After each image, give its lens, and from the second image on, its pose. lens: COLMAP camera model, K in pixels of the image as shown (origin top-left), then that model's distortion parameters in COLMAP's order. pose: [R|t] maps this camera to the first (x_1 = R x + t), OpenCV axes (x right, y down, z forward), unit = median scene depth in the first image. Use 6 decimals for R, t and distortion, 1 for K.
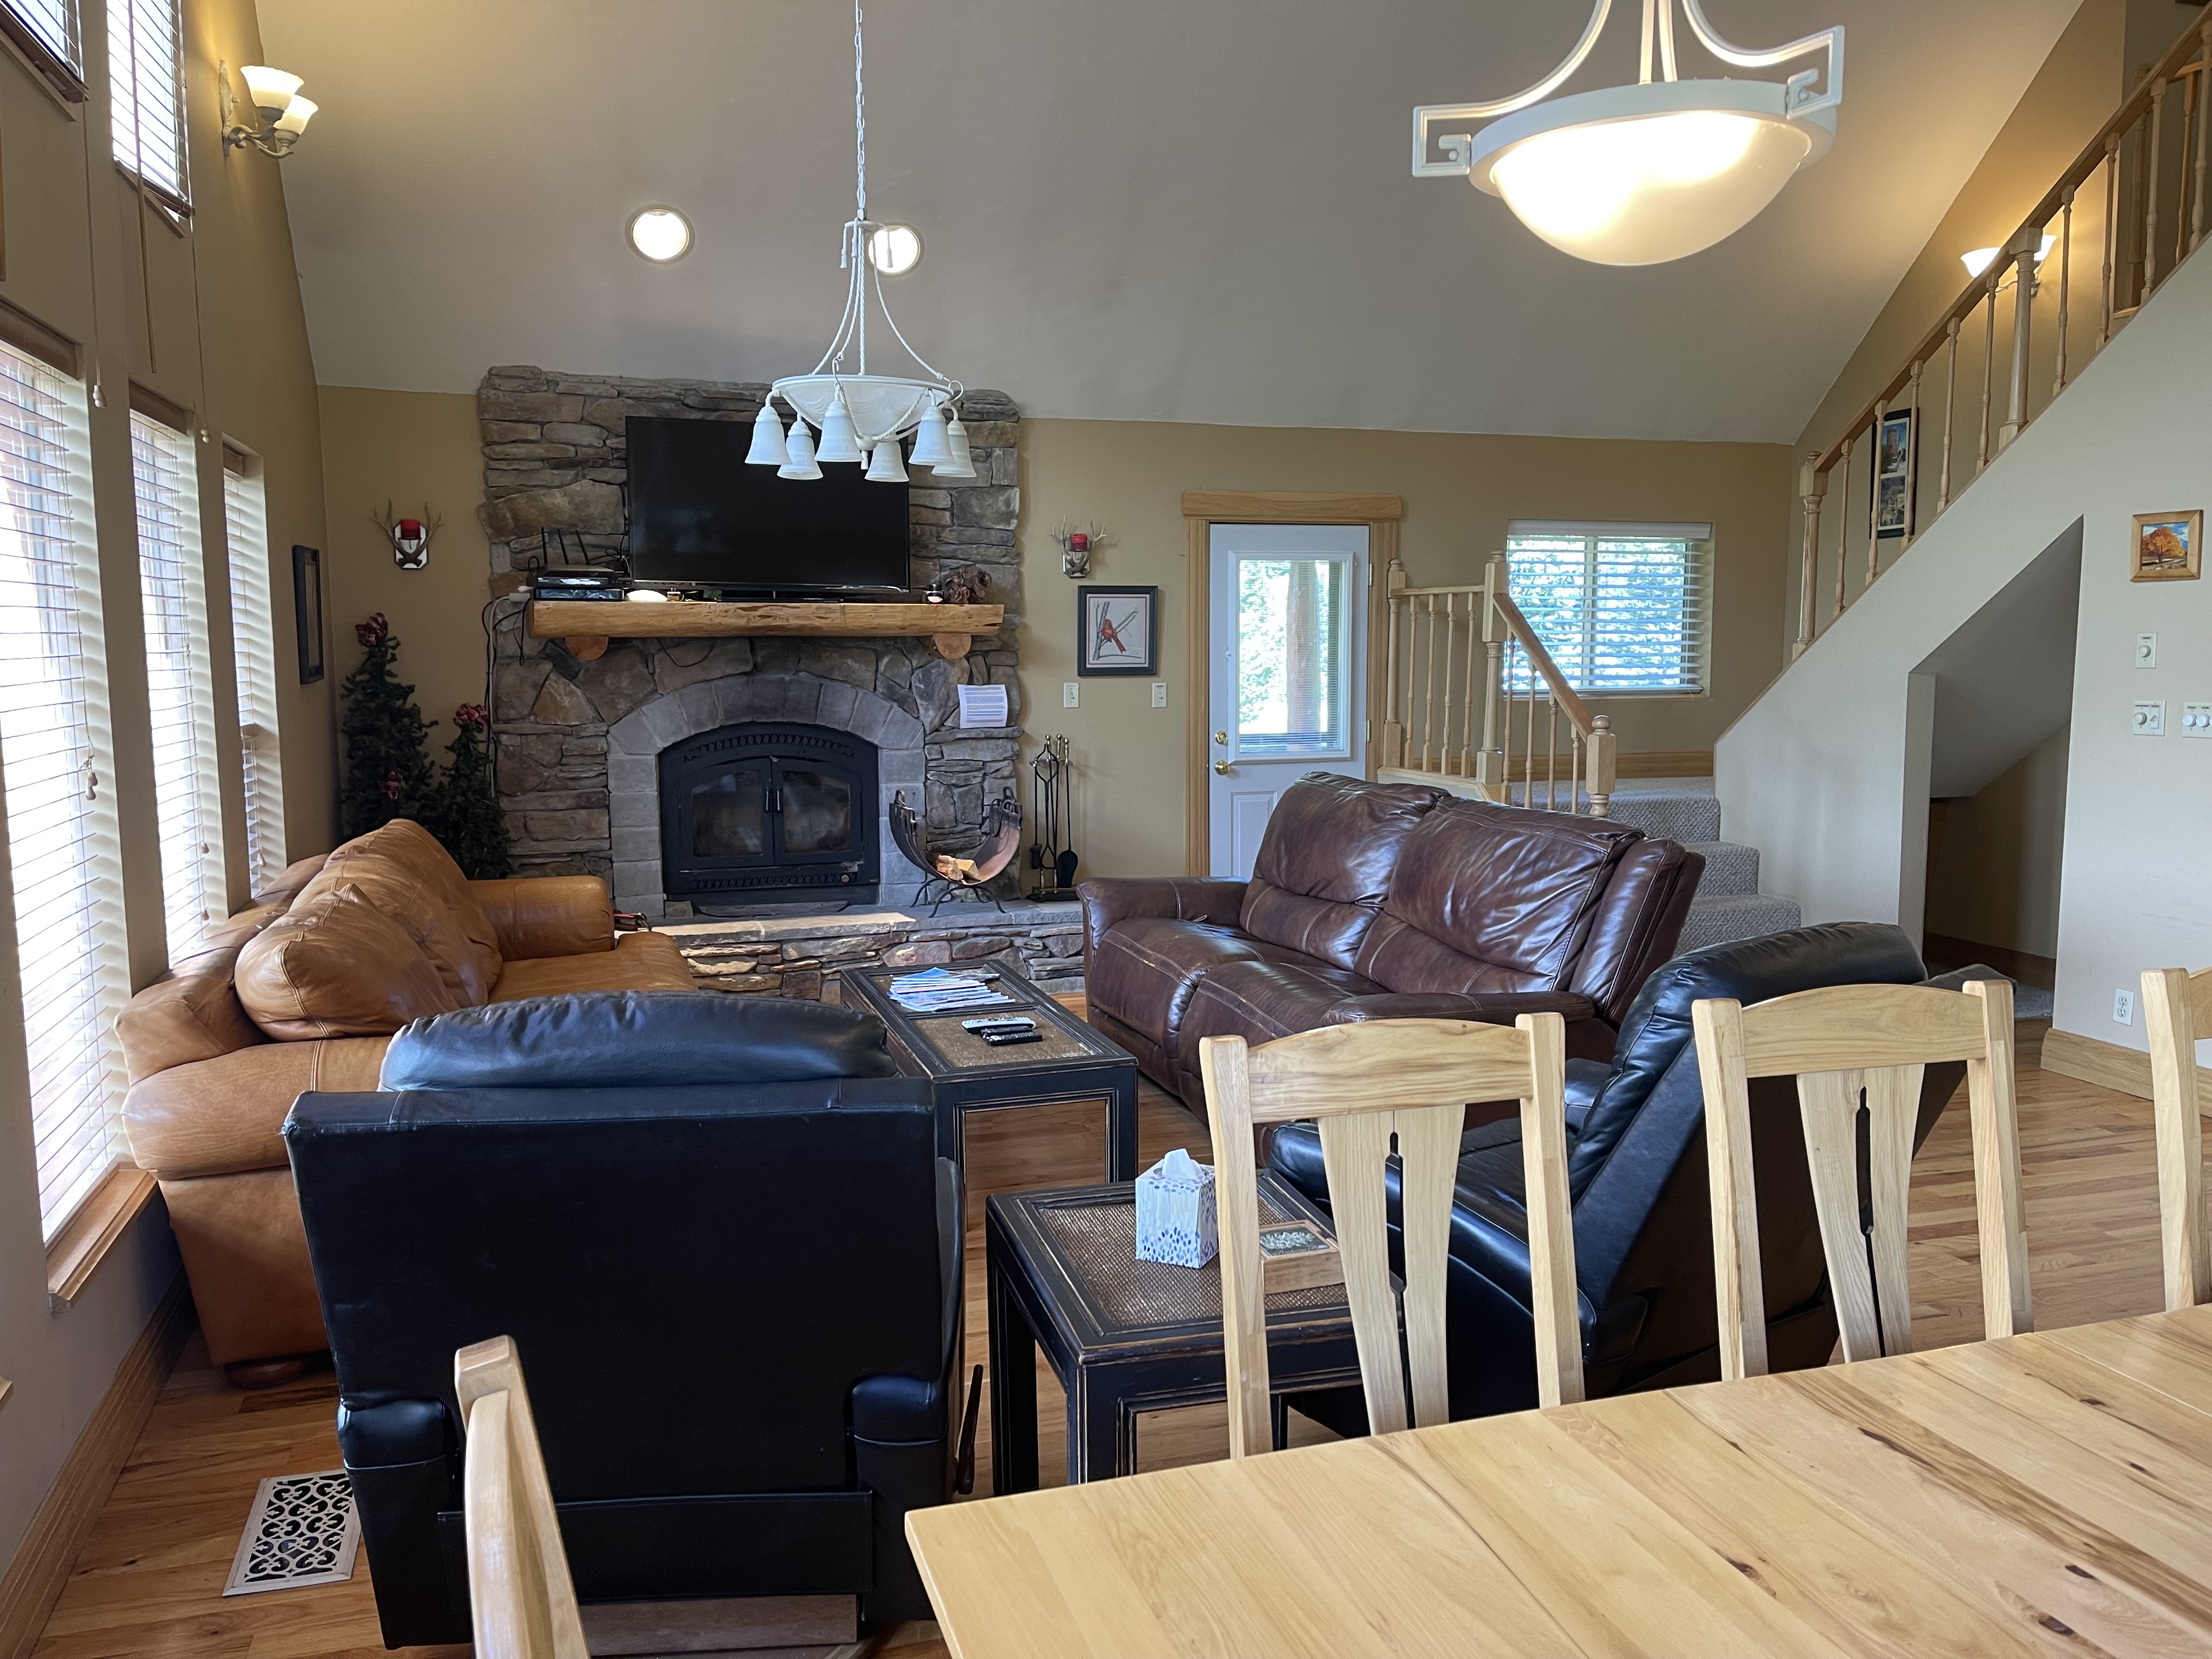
lens RADIAL K [[1682.6, 0, 1098.7], [0, 1682.6, 826.9], [0, 0, 1]] dist [0.080081, -0.093316]
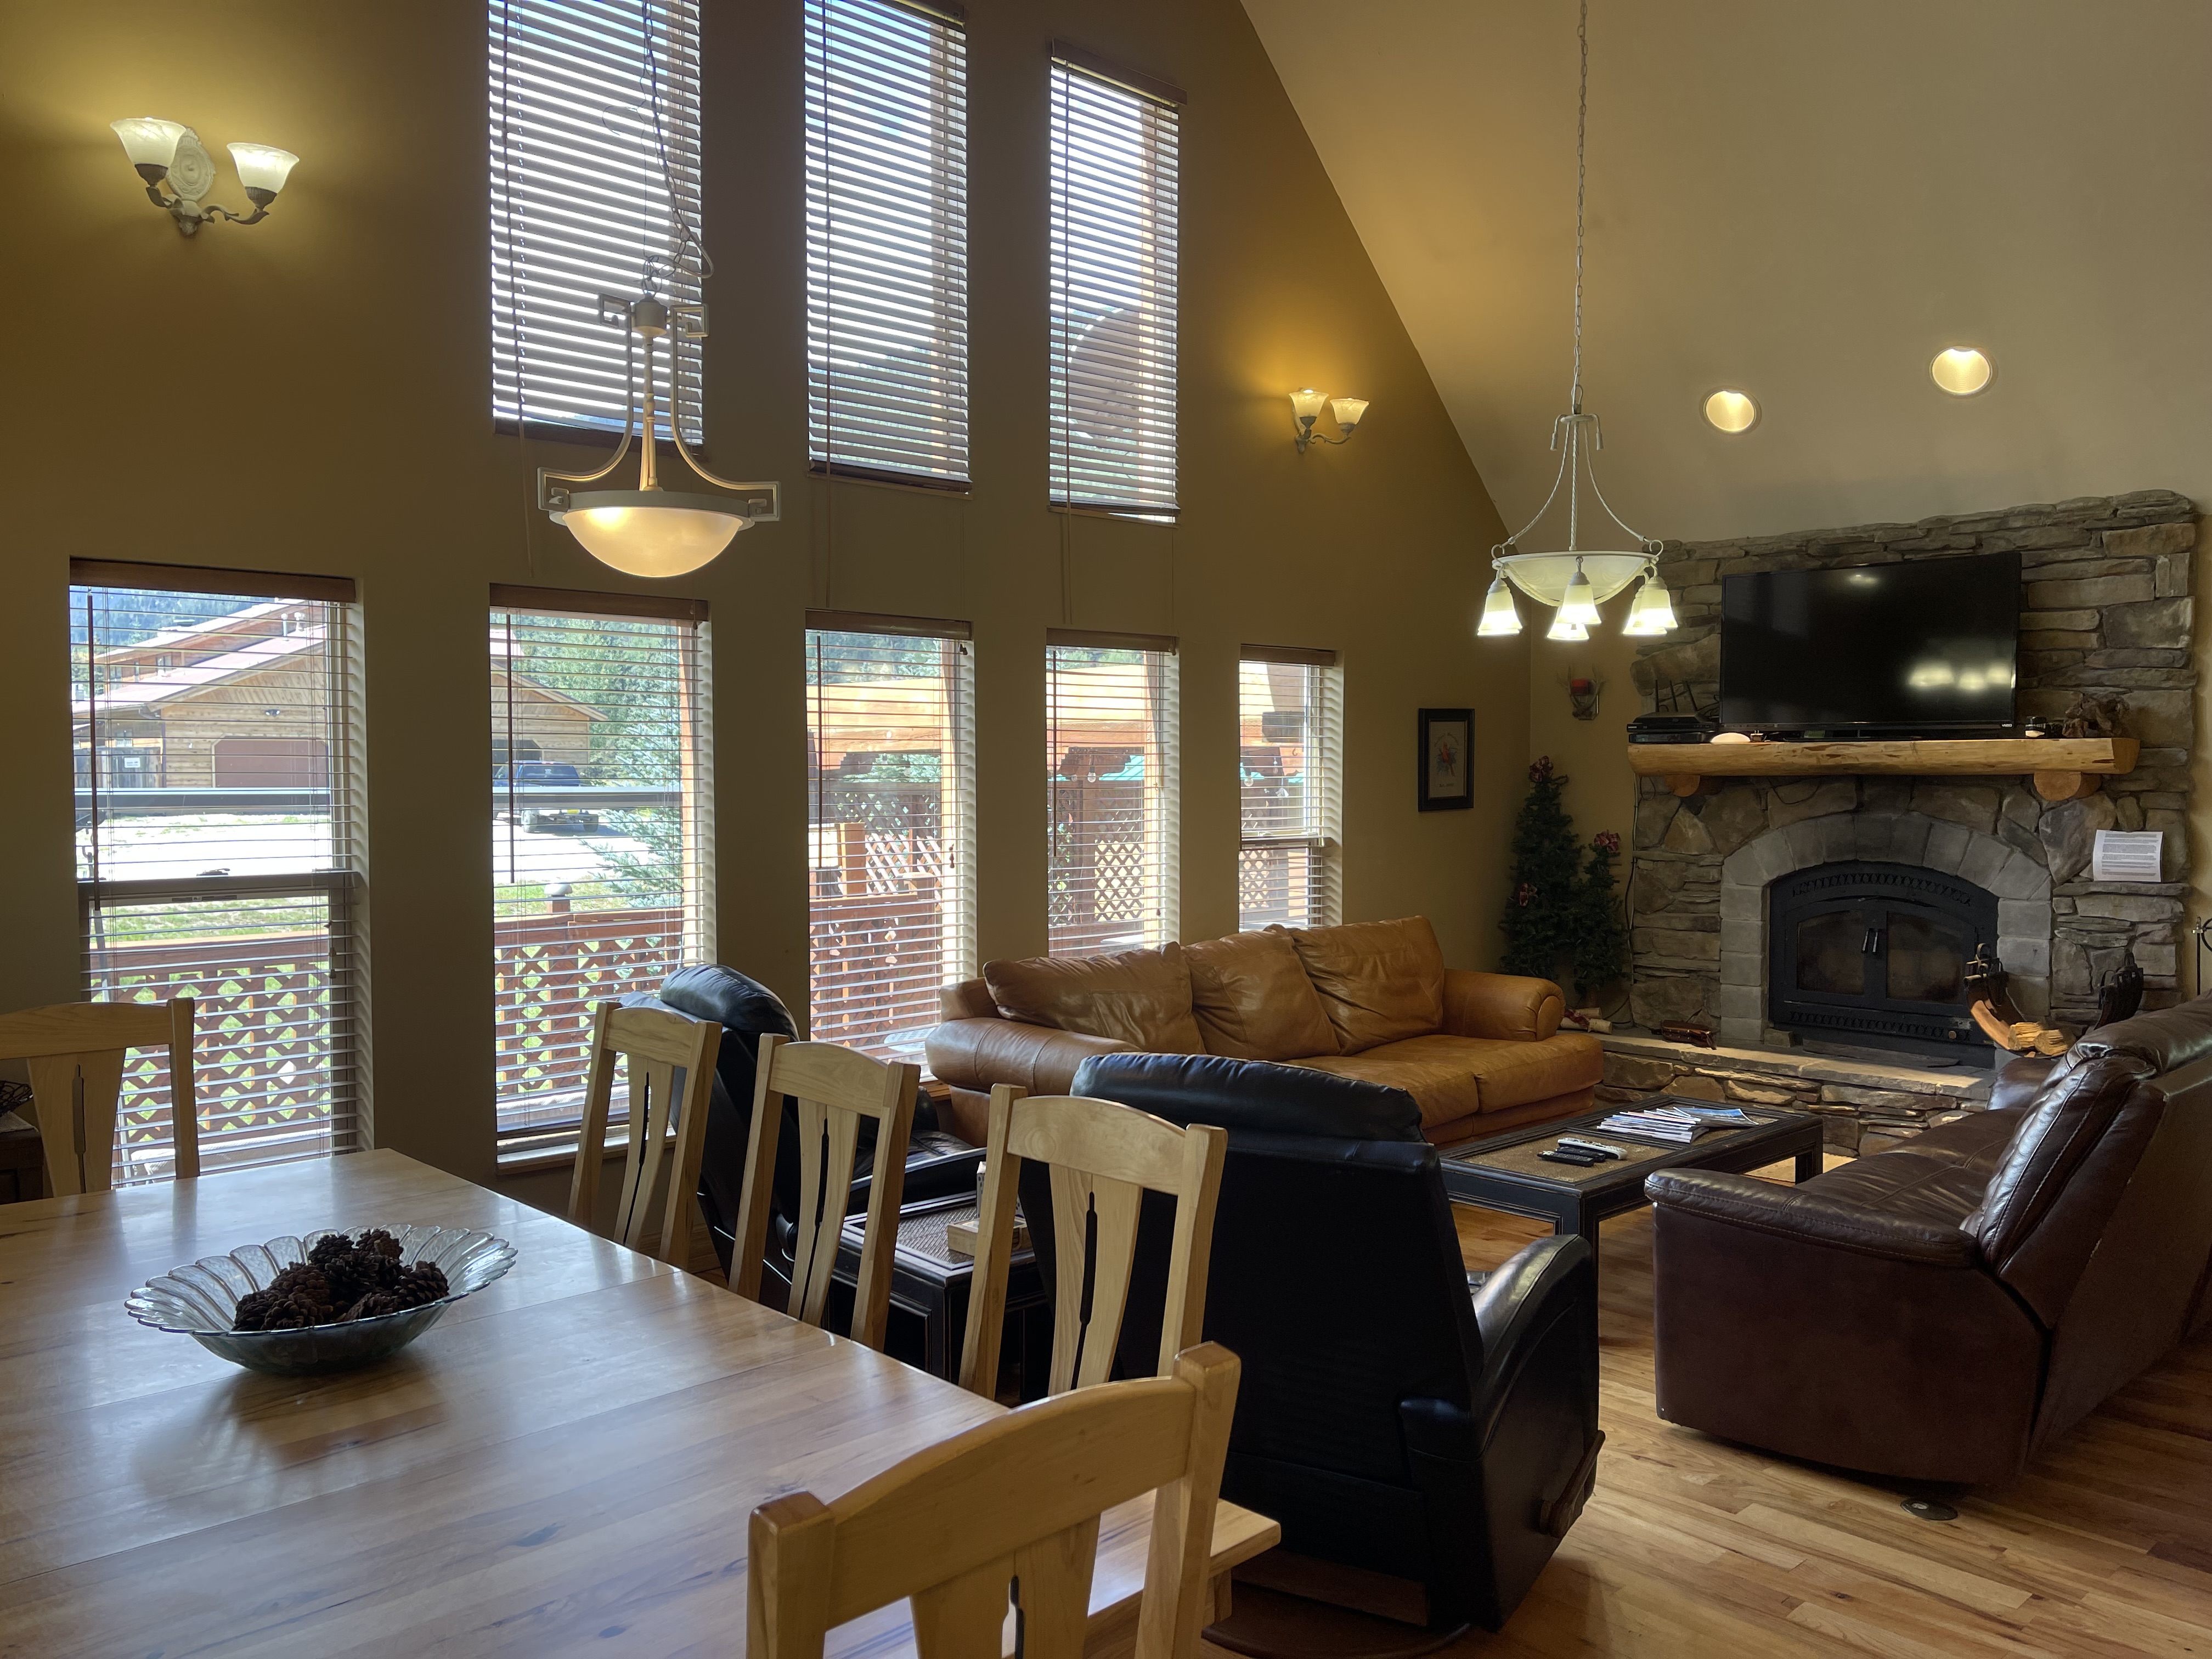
lens RADIAL K [[1682.6, 0, 1094.3], [0, 1682.6, 829.8], [0, 0, 1]] dist [0.080081, -0.093316]
pose [[0.431274, 0.034069, -0.901577, 0.523477], [-0.101082, 0.994820, -0.010761, -0.025097], [0.896540, 0.095775, 0.432484, 0.172851]]
